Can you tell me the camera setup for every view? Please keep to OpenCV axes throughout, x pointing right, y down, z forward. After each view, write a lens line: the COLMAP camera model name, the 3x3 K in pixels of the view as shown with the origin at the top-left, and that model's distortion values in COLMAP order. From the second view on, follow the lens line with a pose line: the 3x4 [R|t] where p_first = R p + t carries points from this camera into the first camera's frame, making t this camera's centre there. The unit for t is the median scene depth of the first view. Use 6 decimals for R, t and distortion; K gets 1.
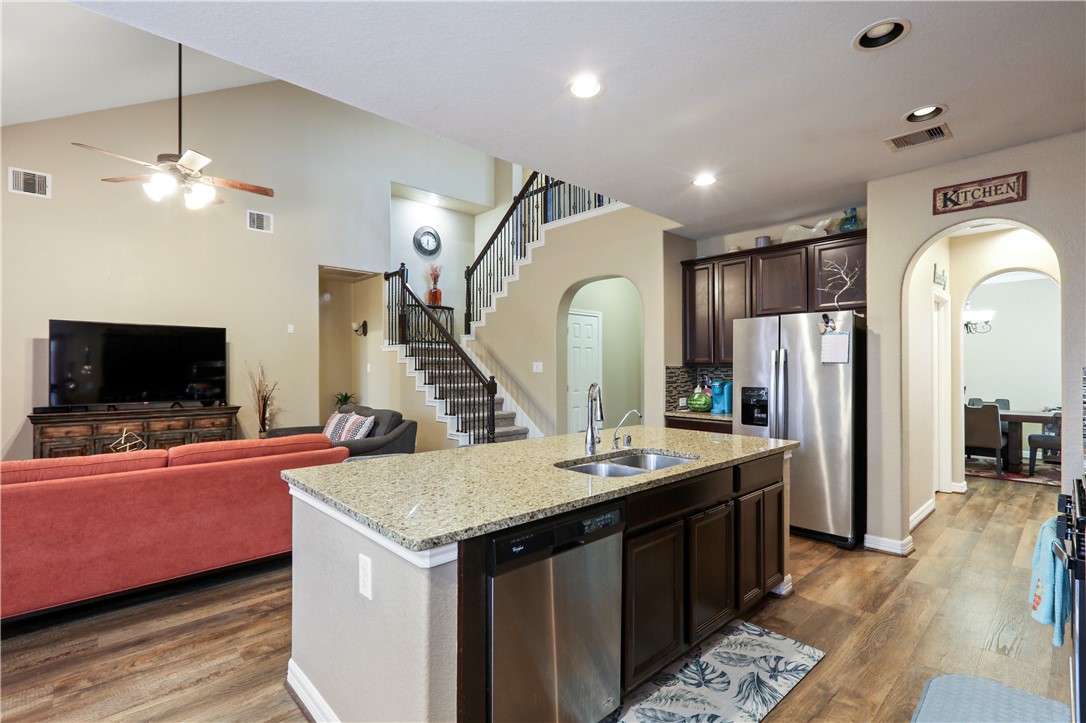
lens RADIAL K [[496.5, 0, 538.2], [0, 496.5, 364.2], [0, 0, 1]] dist [0.011304, -0.006321]
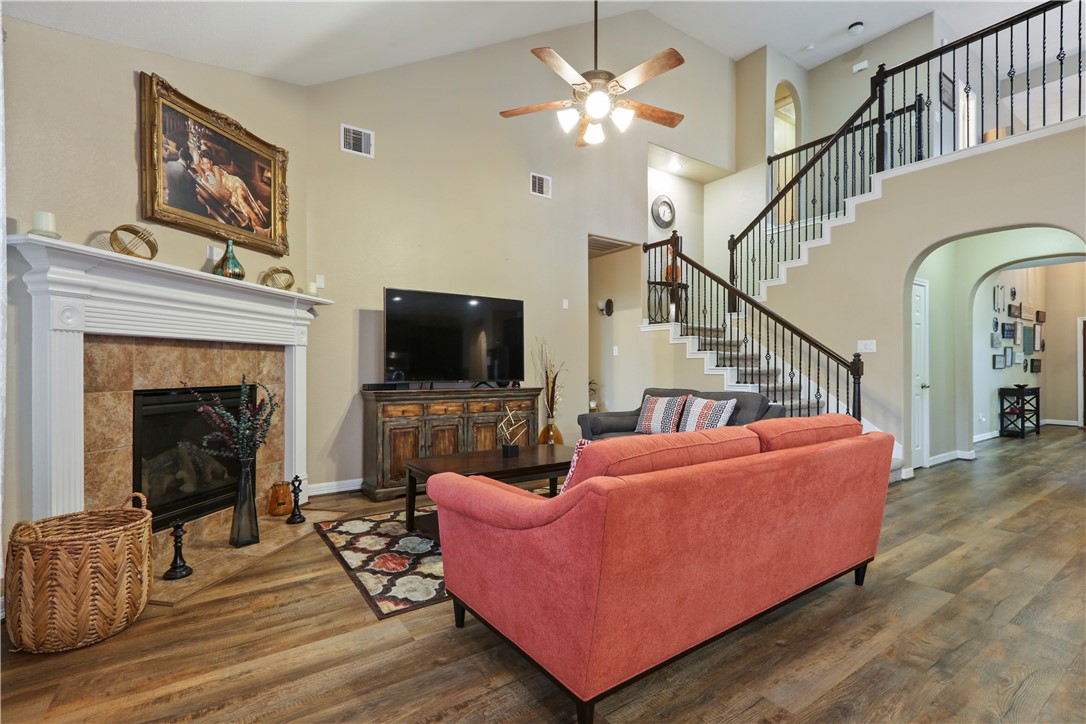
lens RADIAL K [[495.1, 0, 537.7], [0, 495.1, 362.6], [0, 0, 1]] dist [0.001231, -0.000534]
pose [[0.989738, 0.003322, -0.142857, -0.634557], [-0.003318, 0.999994, 0.000270, 0.051770], [0.142857, 0.000207, 0.989743, 0.160209]]
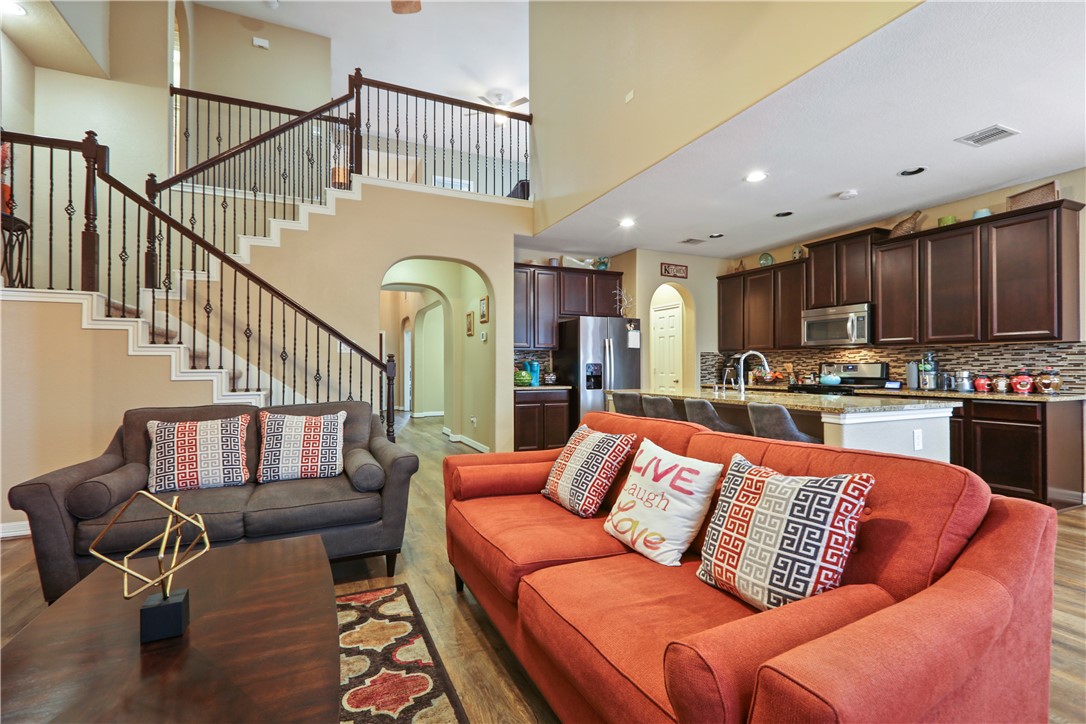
lens RADIAL K [[496.5, 0, 538.2], [0, 496.5, 364.7], [0, 0, 1]] dist [0.011304, -0.006321]
pose [[0.314613, 0.004723, 0.949208, -1.006308], [-0.005667, 0.999979, -0.003097, 0.053808], [-0.949203, -0.004405, 0.314633, 0.673347]]
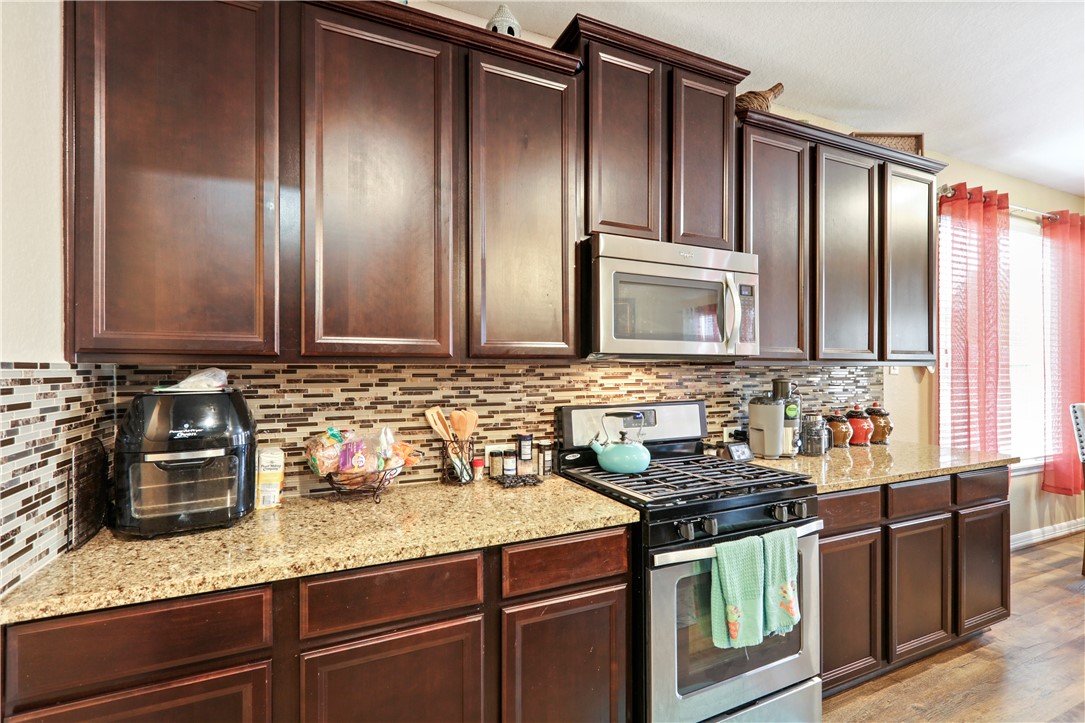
lens RADIAL K [[499.7, 0, 545.1], [0, 499.7, 366.2], [0, 0, 1]] dist [0.003331, 0.000373]
pose [[-0.951109, 0.000050, 0.308856, 0.452454], [-0.002873, 0.999955, -0.009009, 0.007285], [-0.308843, -0.009456, -0.951066, 0.810936]]
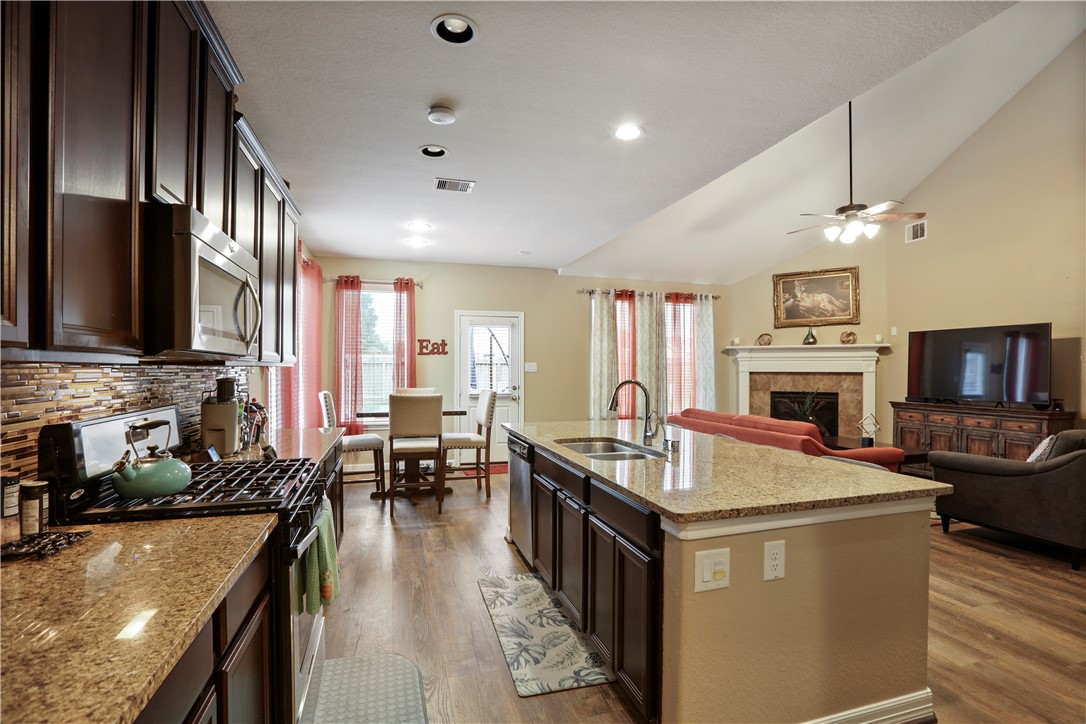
lens RADIAL K [[506.1, 0, 547.6], [0, 506.1, 366.6], [0, 0, 1]] dist [-0.041179, 0.021616]
pose [[-0.432010, -0.002883, -0.901864, 0.731004], [0.005411, 0.999969, -0.005789, 0.006919], [0.901853, -0.007381, -0.431981, 0.776561]]
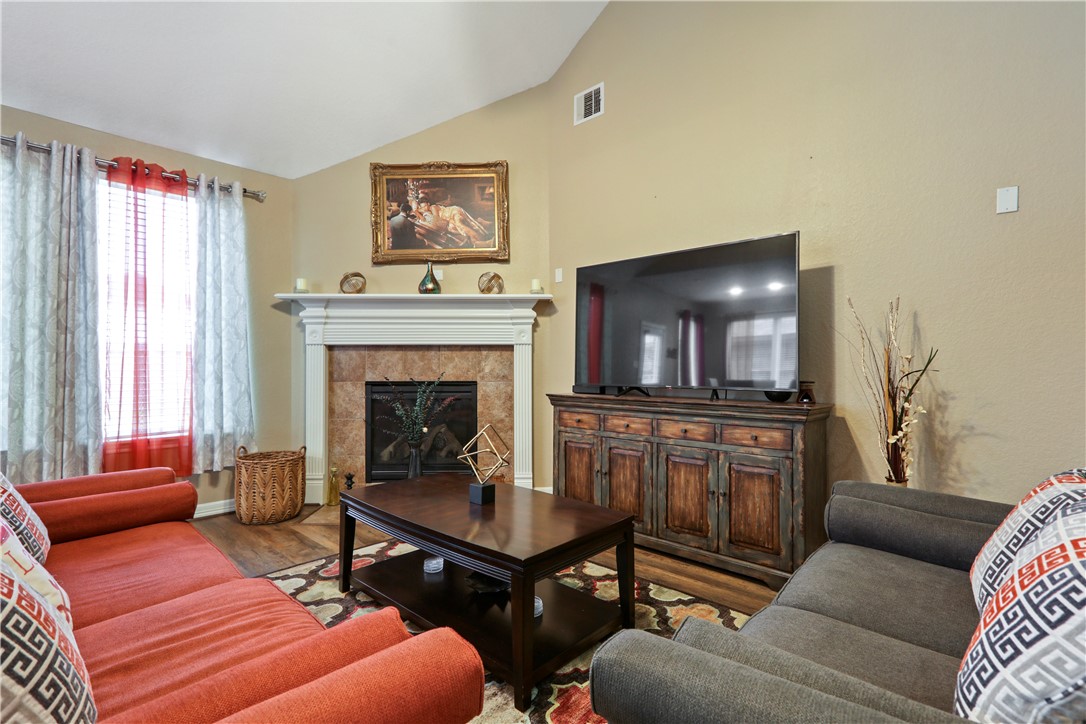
lens RADIAL K [[497.4, 0, 539.5], [0, 497.4, 361.0], [0, 0, 1]] dist [-0.000331, 0.000086]
pose [[0.065539, -0.010985, -0.997790, -0.264253], [0.009603, 0.999900, -0.010378, 0.063261], [0.997804, -0.008902, 0.065638, 0.991358]]
